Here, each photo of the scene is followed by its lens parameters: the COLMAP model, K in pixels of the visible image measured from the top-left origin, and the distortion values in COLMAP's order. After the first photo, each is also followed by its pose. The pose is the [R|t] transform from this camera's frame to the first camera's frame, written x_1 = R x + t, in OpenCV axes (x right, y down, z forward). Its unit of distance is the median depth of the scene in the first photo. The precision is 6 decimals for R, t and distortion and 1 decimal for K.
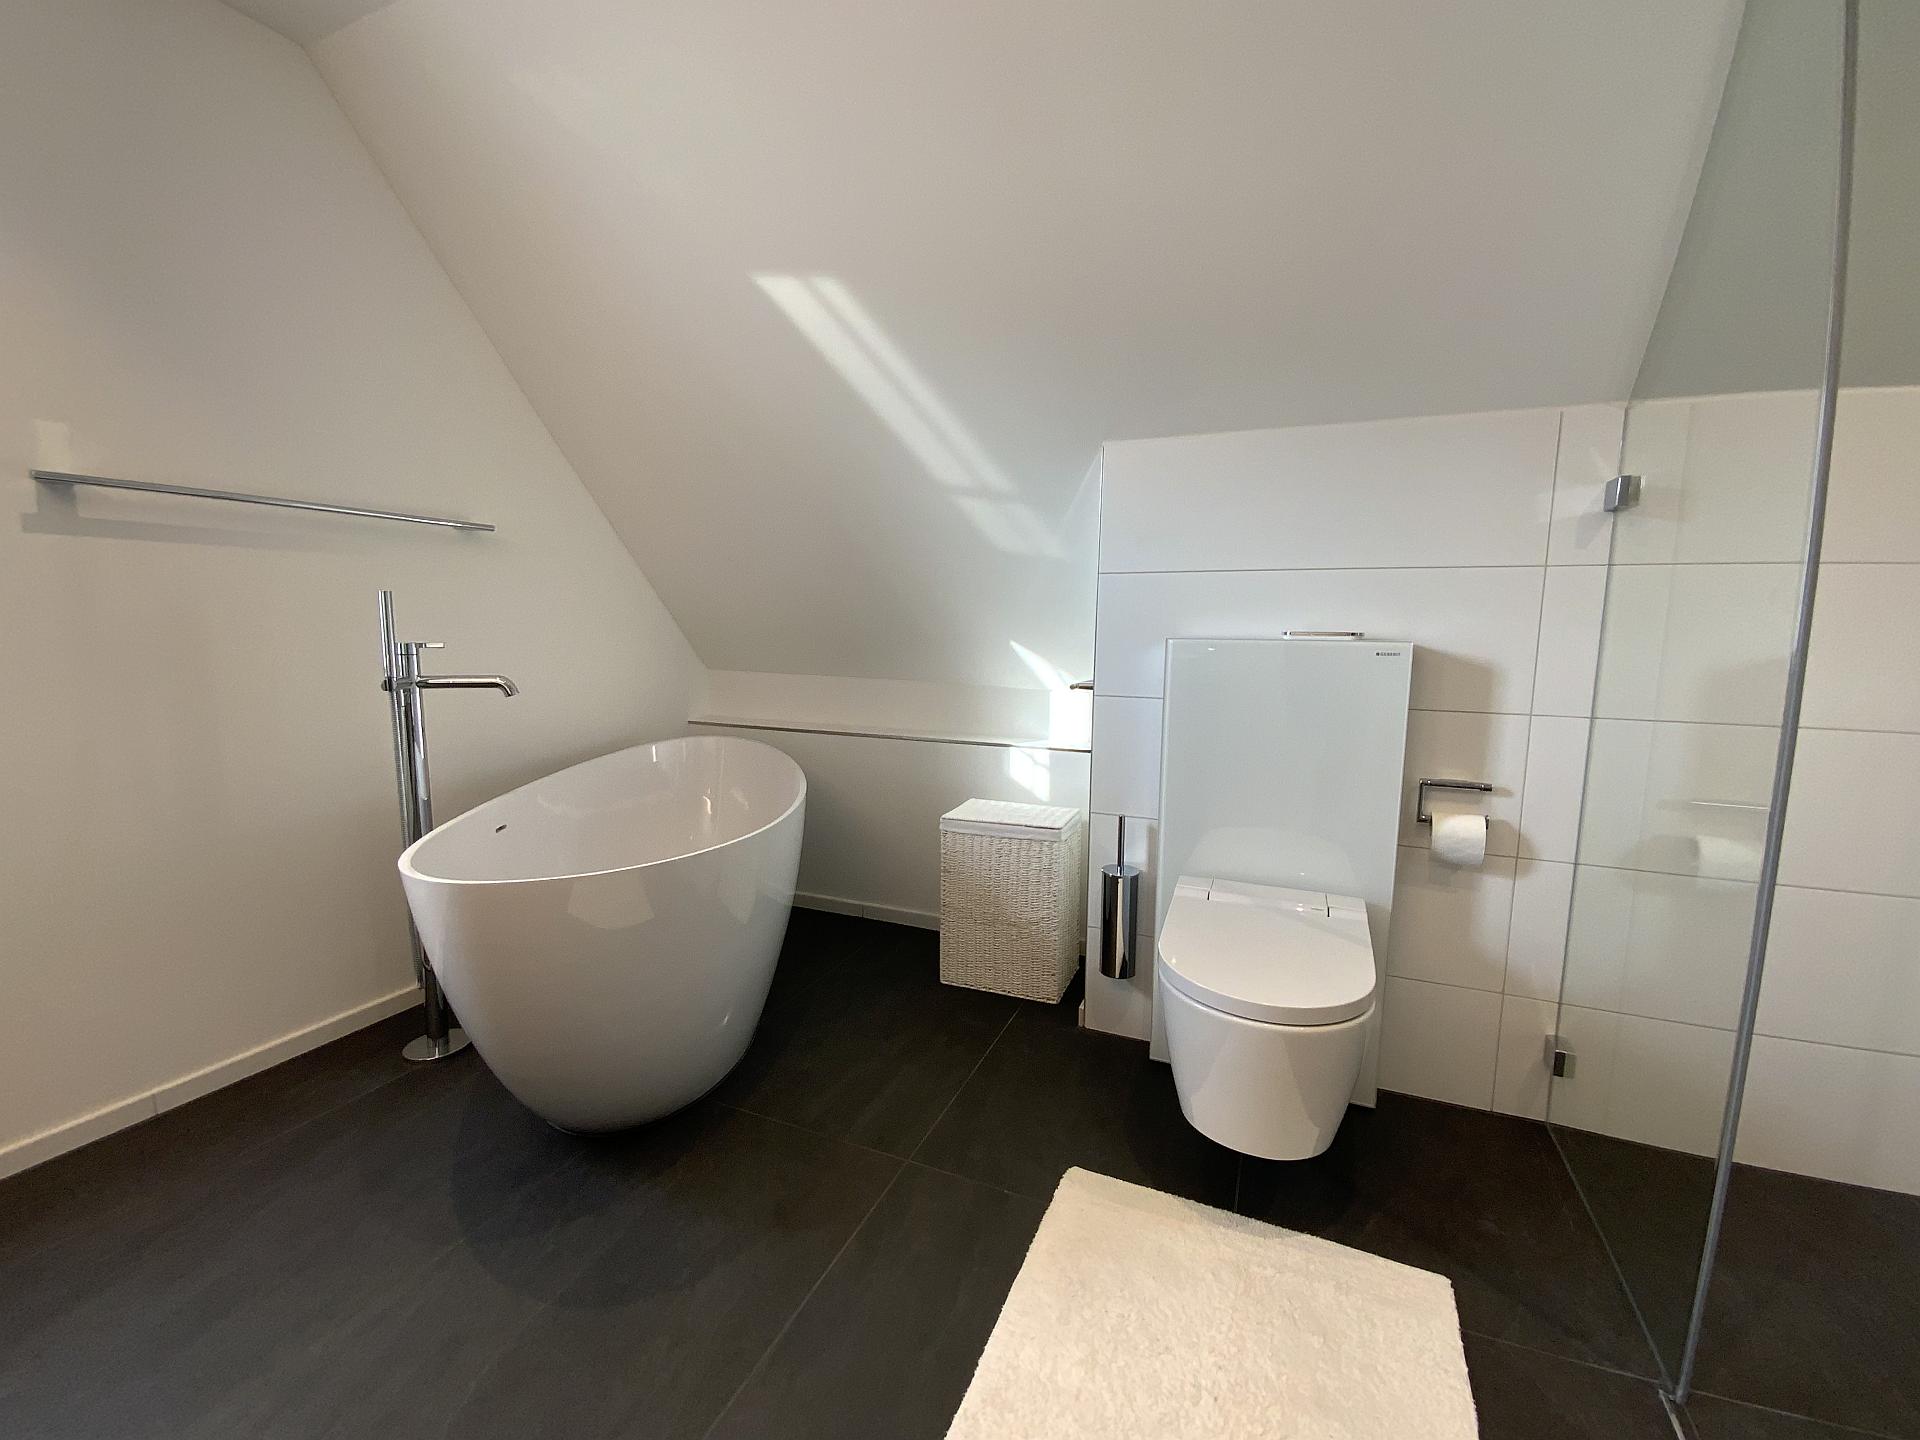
lens RADIAL K [[755.2, 0, 949.3], [0, 755.2, 719.5], [0, 0, 1]] dist [0.000862, -0.007583]
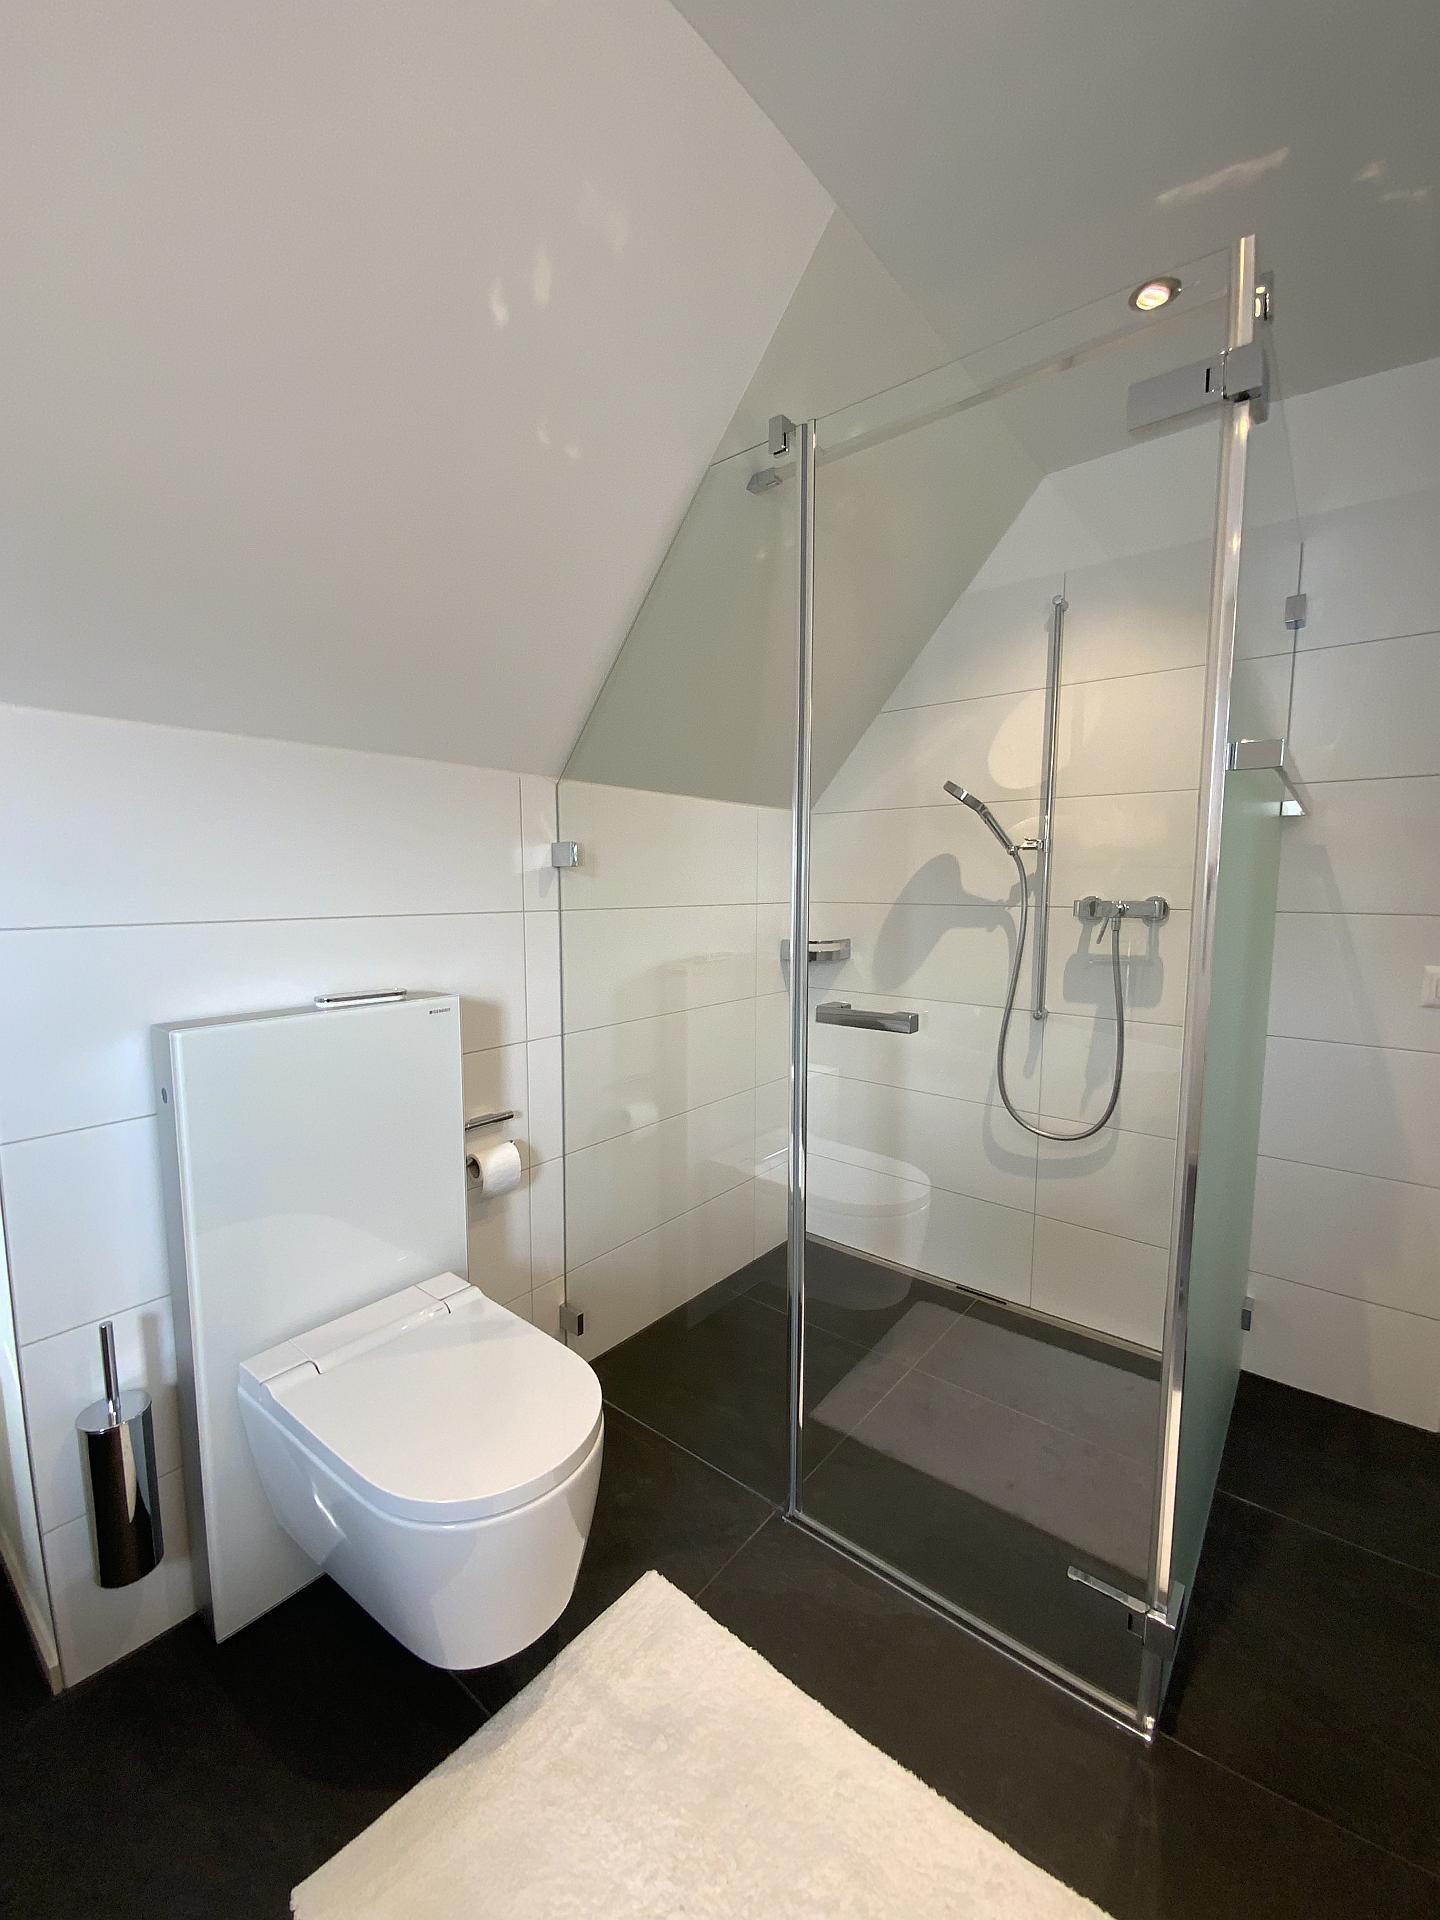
lens RADIAL K [[775.4, 0, 718.4], [0, 775.4, 966.7], [0, 0, 1]] dist [0.021996, -0.018754]
pose [[0.271656, -0.110011, 0.956086, -0.214892], [0.116589, 0.989890, 0.080774, -0.153872], [-0.955306, 0.089526, 0.281736, 0.336175]]
